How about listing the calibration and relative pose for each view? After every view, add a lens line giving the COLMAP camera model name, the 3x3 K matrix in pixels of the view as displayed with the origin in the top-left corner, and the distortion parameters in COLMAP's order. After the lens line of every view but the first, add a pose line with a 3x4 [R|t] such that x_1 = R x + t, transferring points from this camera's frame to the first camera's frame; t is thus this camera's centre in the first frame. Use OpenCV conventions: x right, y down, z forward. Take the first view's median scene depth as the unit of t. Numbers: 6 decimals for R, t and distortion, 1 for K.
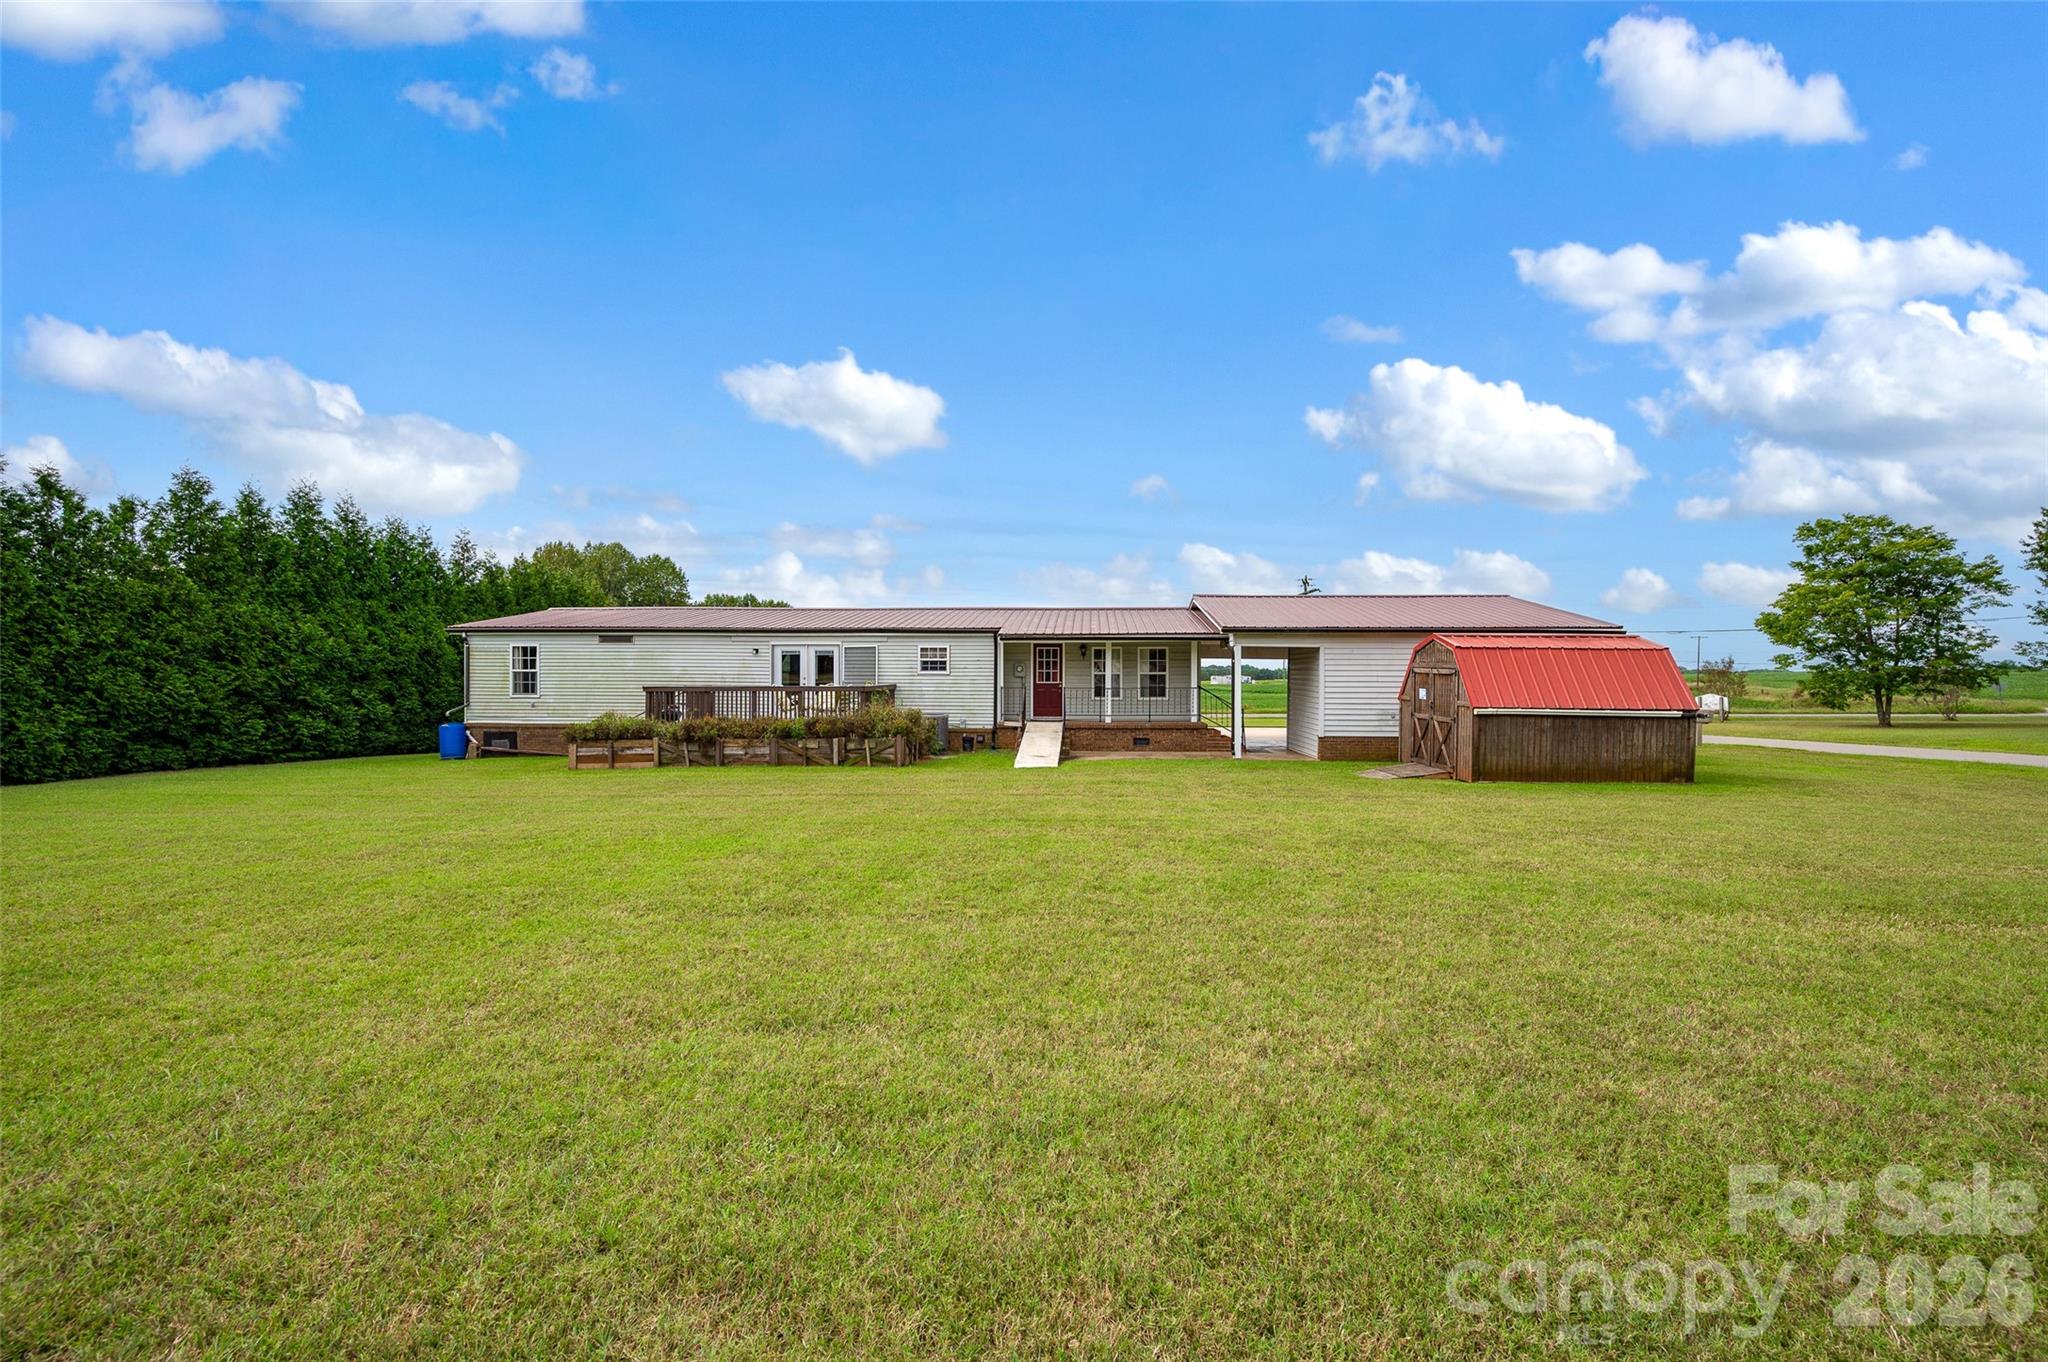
lens RADIAL K [[859.9, 0, 1013.8], [0, 859.9, 668.3], [0, 0, 1]] dist [0.014682, 0.000299]
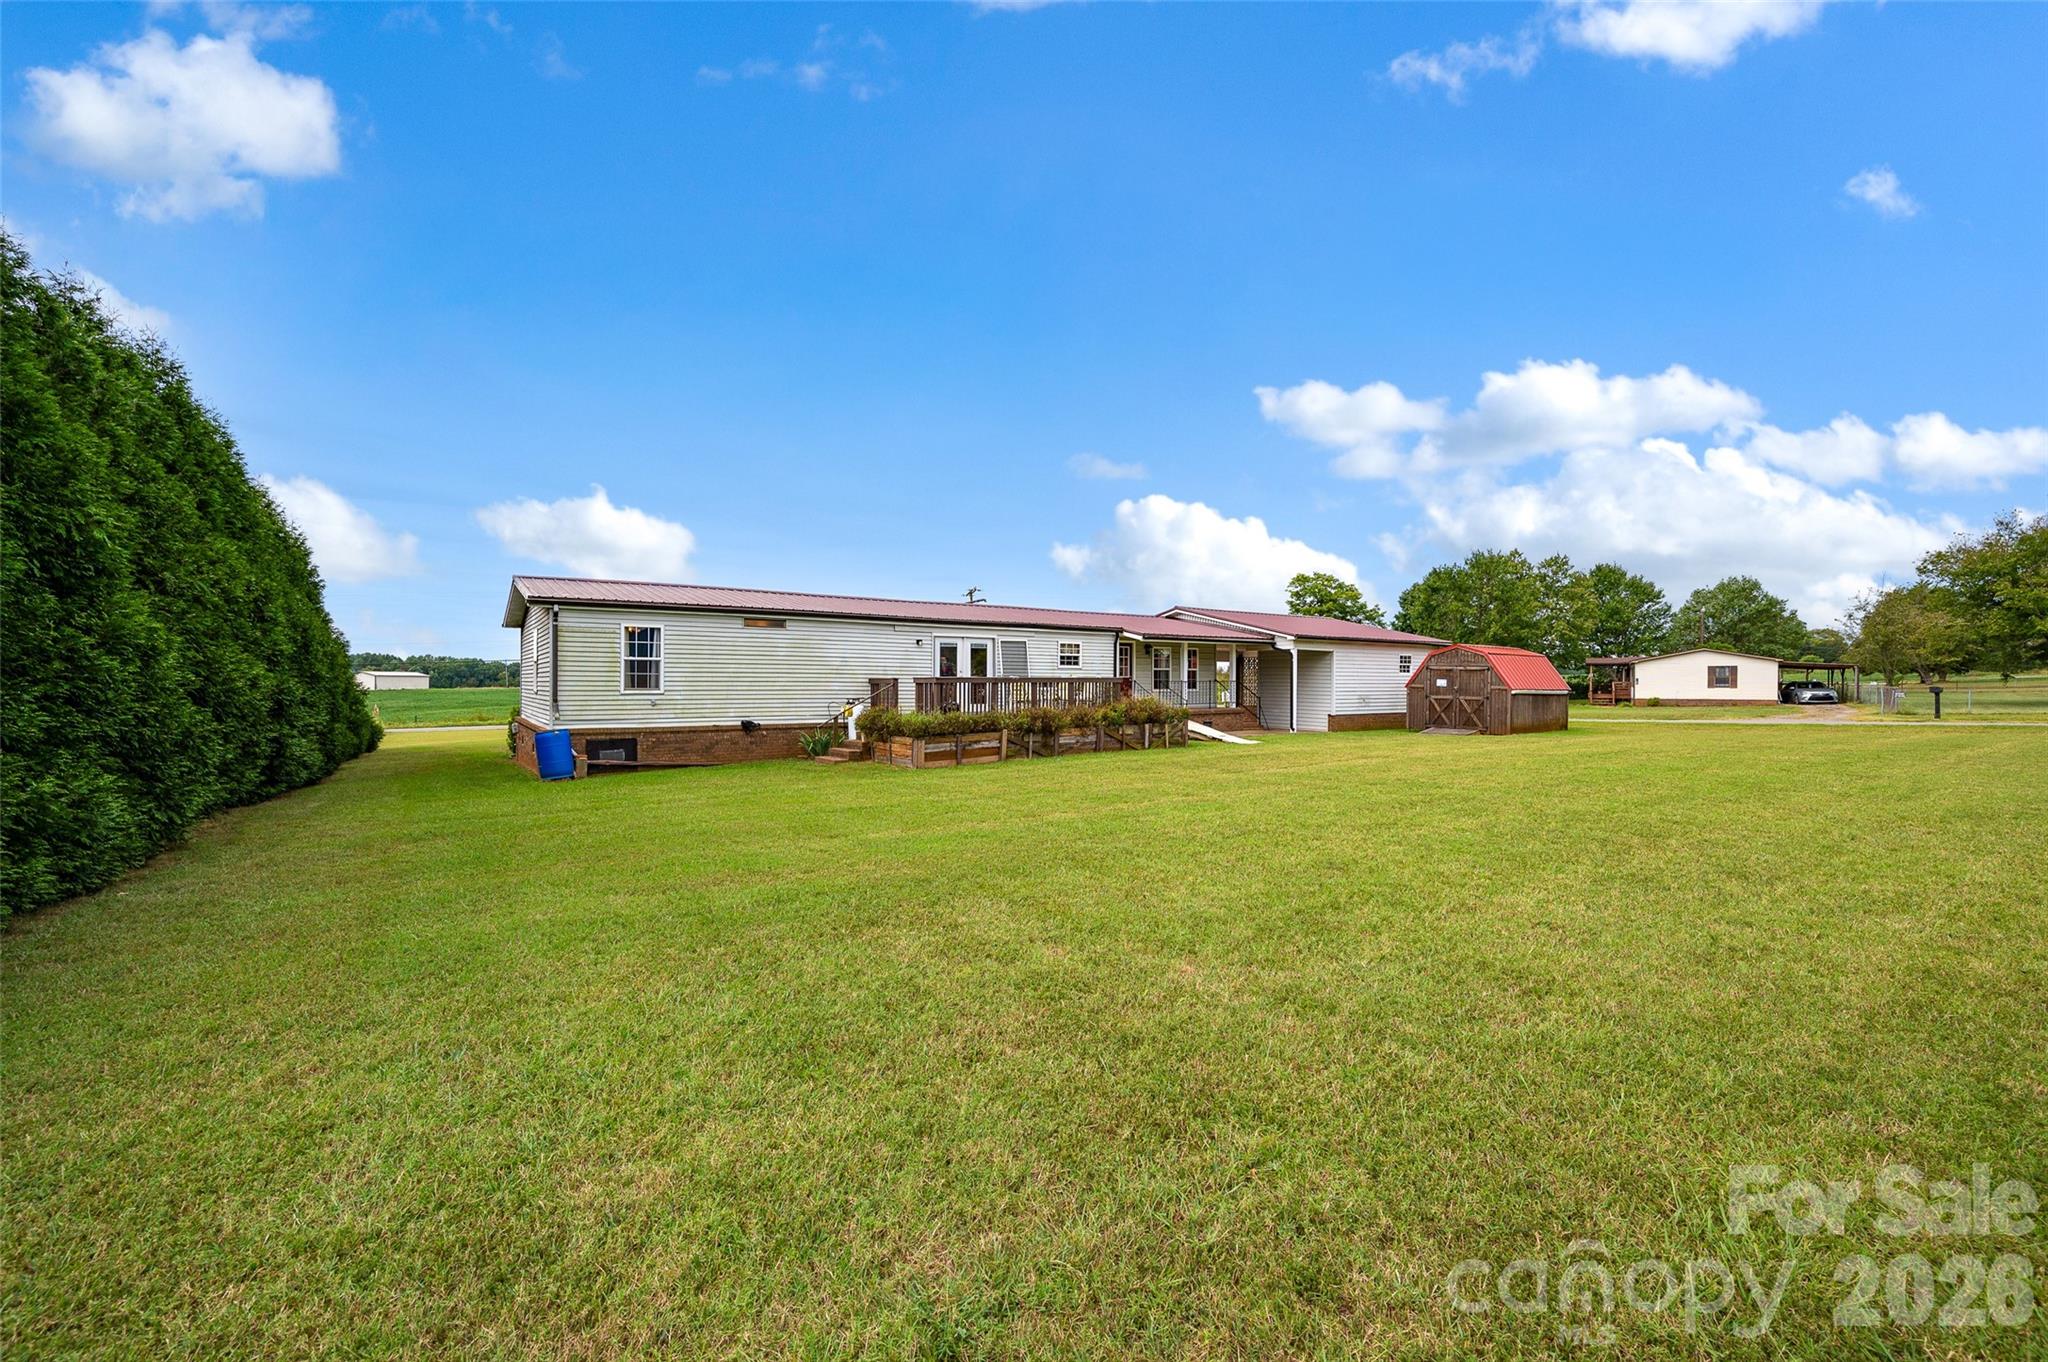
lens RADIAL K [[859.9, 0, 1028.2], [0, 859.9, 677.2], [0, 0, 1]] dist [0.014682, 0.000299]
pose [[0.774306, 0.002574, 0.632806, -0.818396], [-0.006884, 0.999967, 0.004356, 0.013778], [-0.632774, -0.007729, 0.774298, 0.193574]]
